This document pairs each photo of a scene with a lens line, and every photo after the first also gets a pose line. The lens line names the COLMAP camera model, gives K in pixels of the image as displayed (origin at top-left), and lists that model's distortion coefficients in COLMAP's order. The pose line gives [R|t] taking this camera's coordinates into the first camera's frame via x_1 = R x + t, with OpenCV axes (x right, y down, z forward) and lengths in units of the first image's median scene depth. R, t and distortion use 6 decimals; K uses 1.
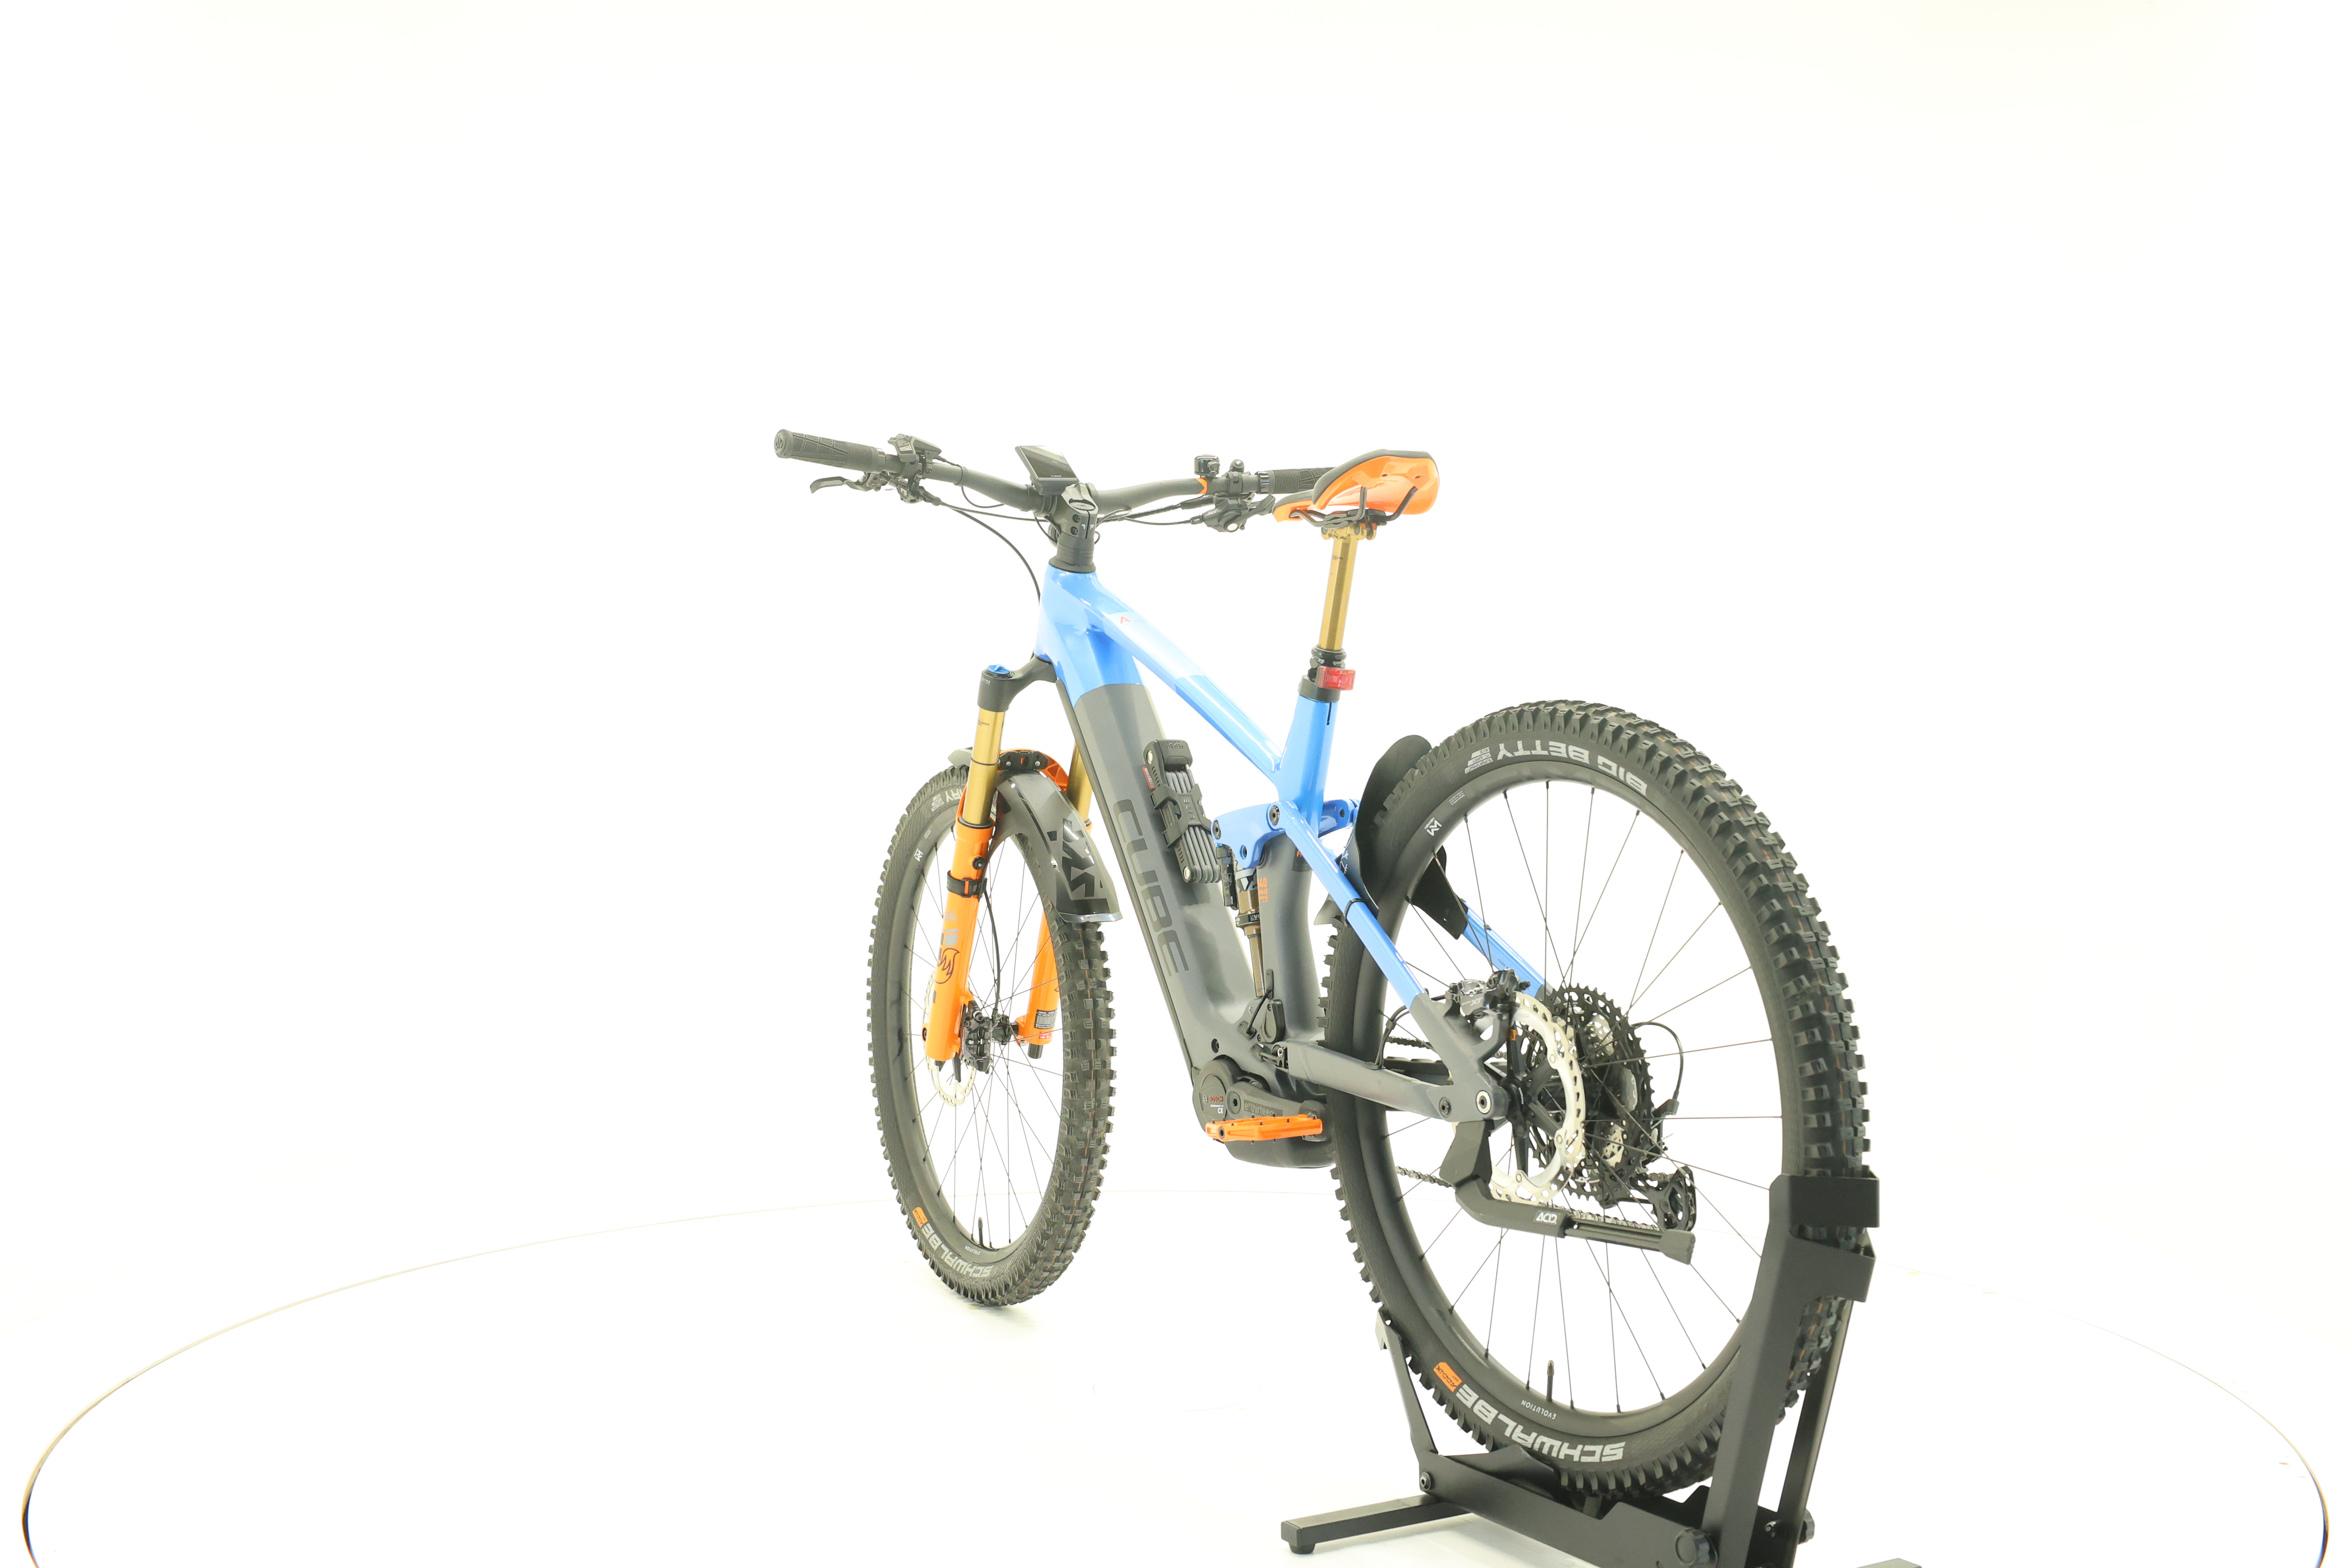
lens RADIAL K [[2484.2, 0, 1180.4], [0, 2484.2, 772.2], [0, 0, 1]] dist [0.007841, 0.000000]
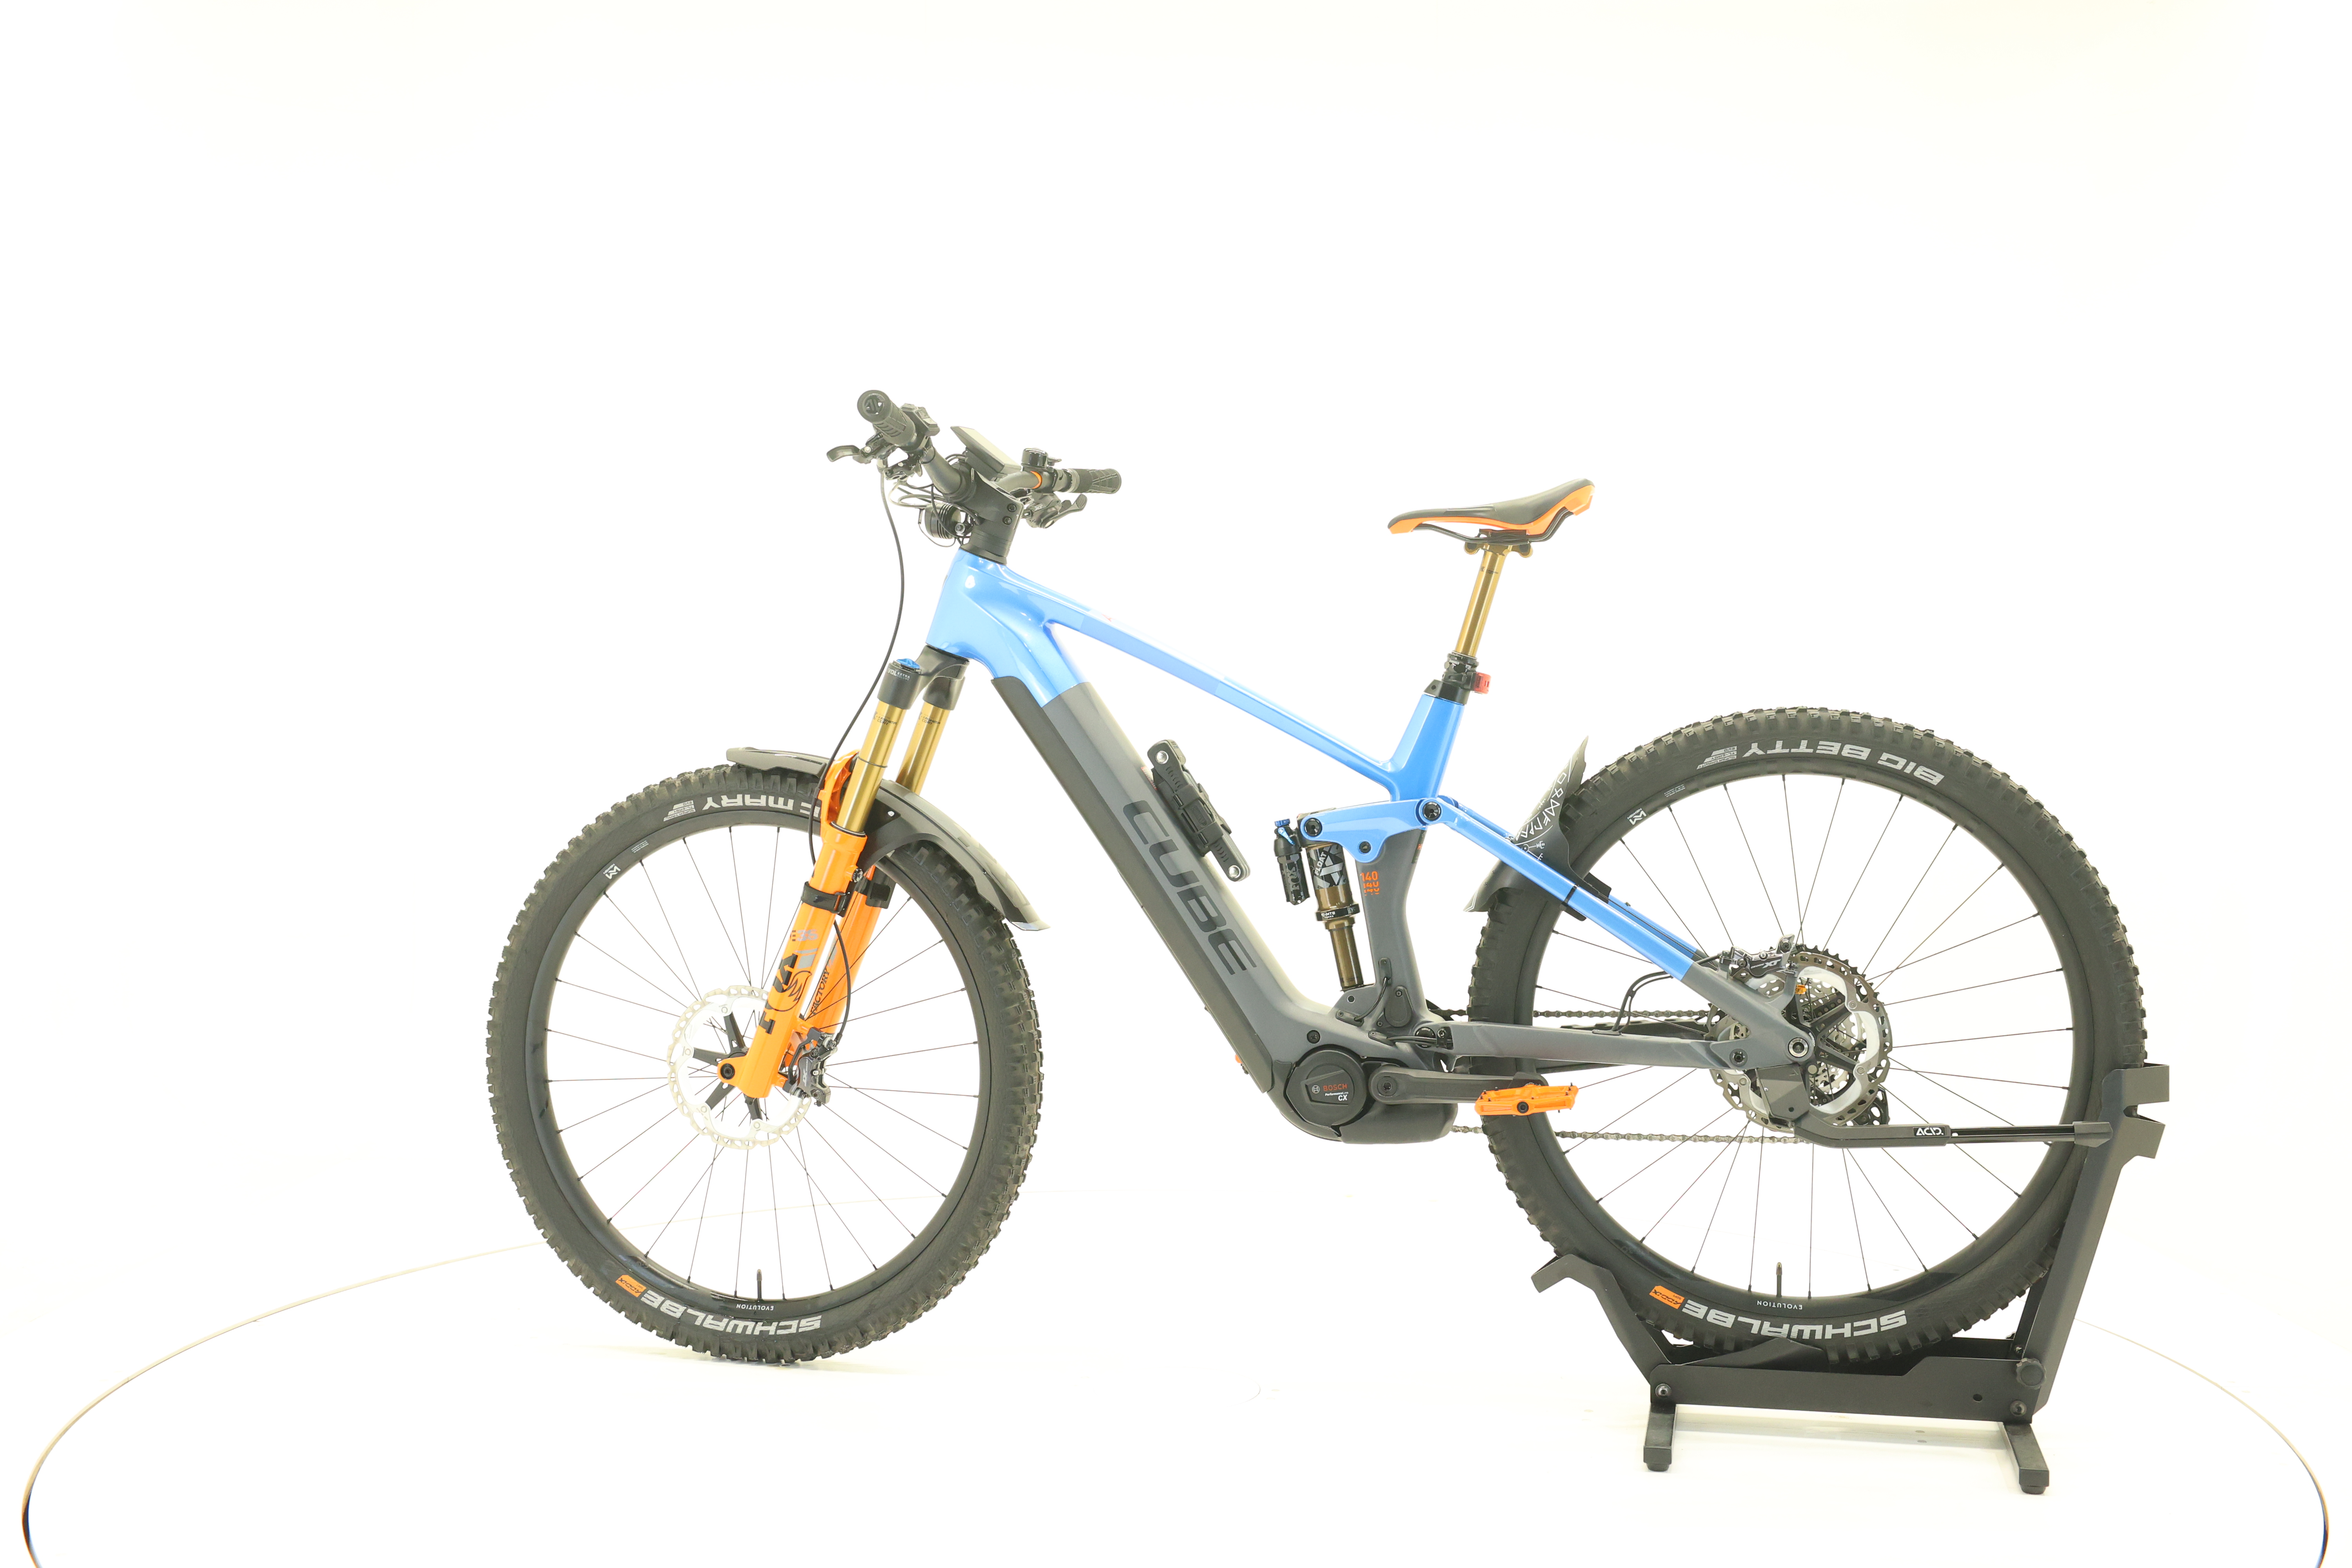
lens RADIAL K [[2484.2, 0, 1178.6], [0, 2484.2, 778.4], [0, 0, 1]] dist [0.007841, 0.000000]
pose [[0.691666, -0.014342, 0.722076, -0.804060], [0.009687, 0.999897, 0.010581, -0.008938], [-0.722153, -0.000324, 0.691733, 0.343174]]
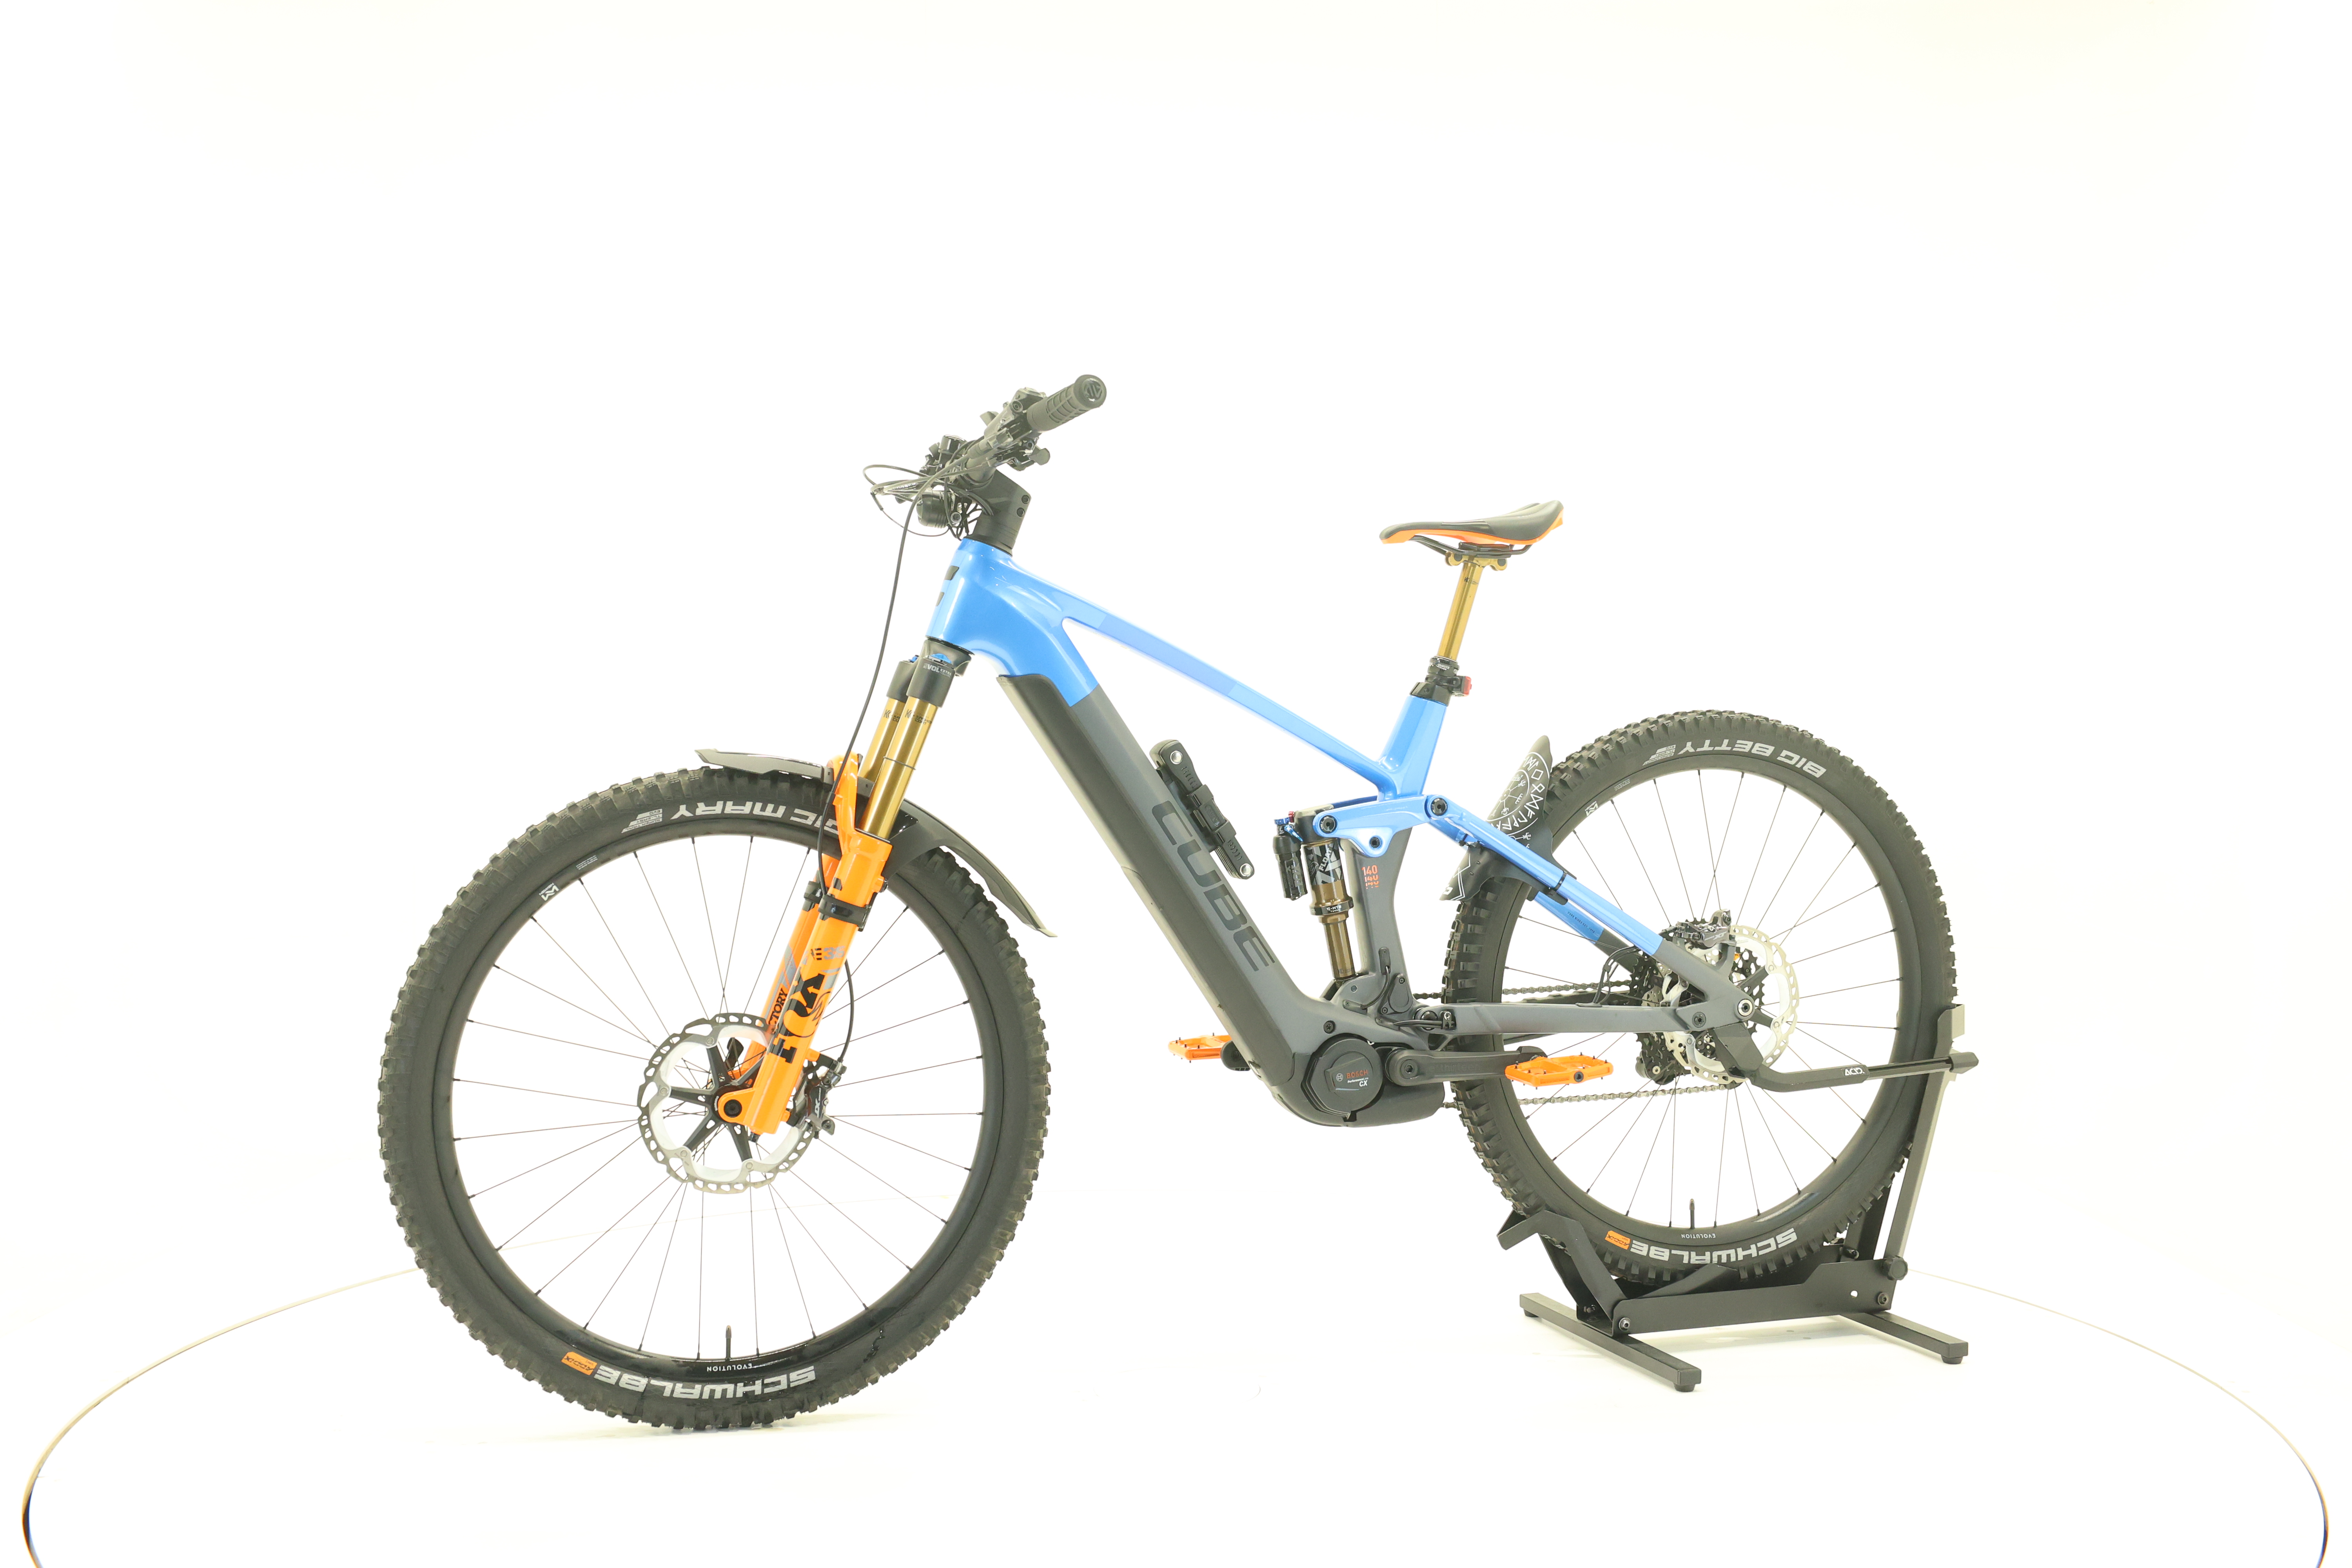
lens RADIAL K [[2484.2, 0, 1174.3], [0, 2484.2, 783.9], [0, 0, 1]] dist [0.007841, 0.000000]
pose [[0.206207, -0.022767, 0.978244, -1.089049], [0.011785, 0.999715, 0.020782, -0.017825], [-0.978437, 0.007243, 0.206416, 0.885065]]
